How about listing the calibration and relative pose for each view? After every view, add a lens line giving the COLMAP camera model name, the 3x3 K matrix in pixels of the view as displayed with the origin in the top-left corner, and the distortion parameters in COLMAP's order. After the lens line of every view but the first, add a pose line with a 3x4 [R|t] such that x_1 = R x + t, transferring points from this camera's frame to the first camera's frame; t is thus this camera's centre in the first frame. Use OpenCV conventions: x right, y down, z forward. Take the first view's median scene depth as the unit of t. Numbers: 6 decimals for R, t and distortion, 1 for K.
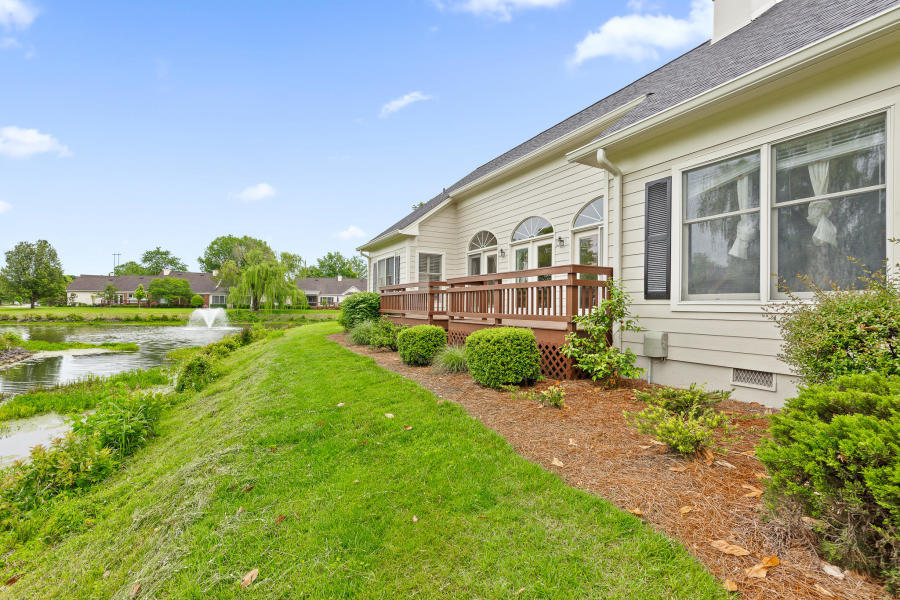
lens RADIAL K [[414.1, 0, 448.2], [0, 414.1, 306.2], [0, 0, 1]] dist [0.008599, -0.000778]
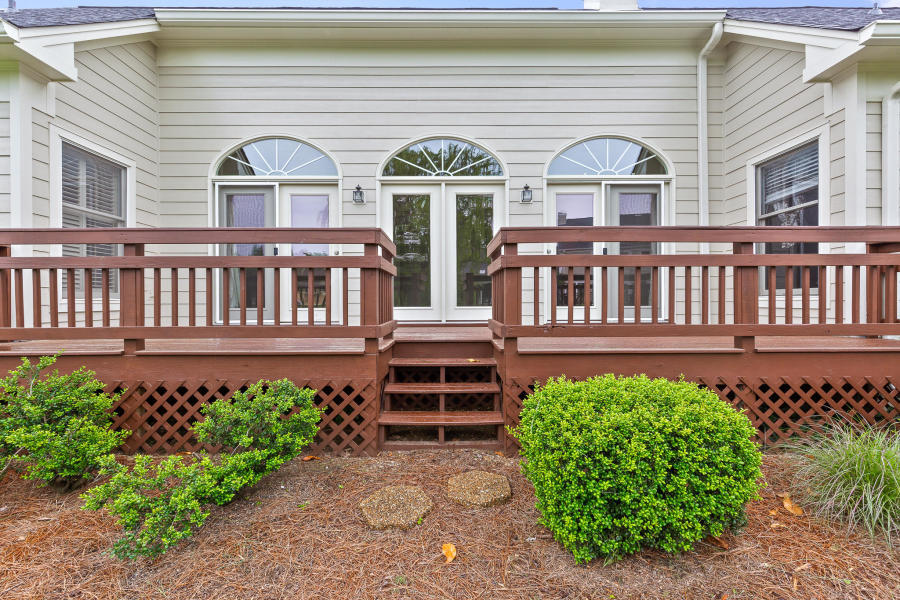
lens RADIAL K [[414.1, 0, 451.4], [0, 414.1, 305.2], [0, 0, 1]] dist [0.008599, -0.000778]
pose [[0.478449, -0.008431, 0.878075, -0.059044], [0.002072, 0.999962, 0.008473, -0.000622], [-0.878113, -0.002234, 0.478448, 0.163823]]
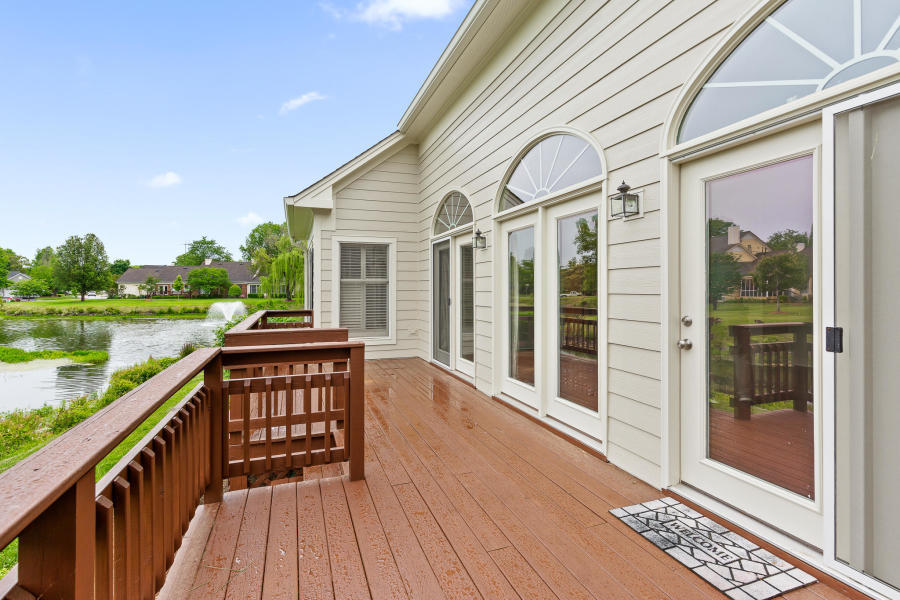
lens RADIAL K [[414.1, 0, 444.7], [0, 414.1, 290.1], [0, 0, 1]] dist [0.008599, -0.000778]
pose [[0.988471, -0.013264, -0.150830, 0.038485], [0.014782, 0.999851, 0.008946, -0.019947], [0.150688, -0.011072, 0.988519, 0.141574]]
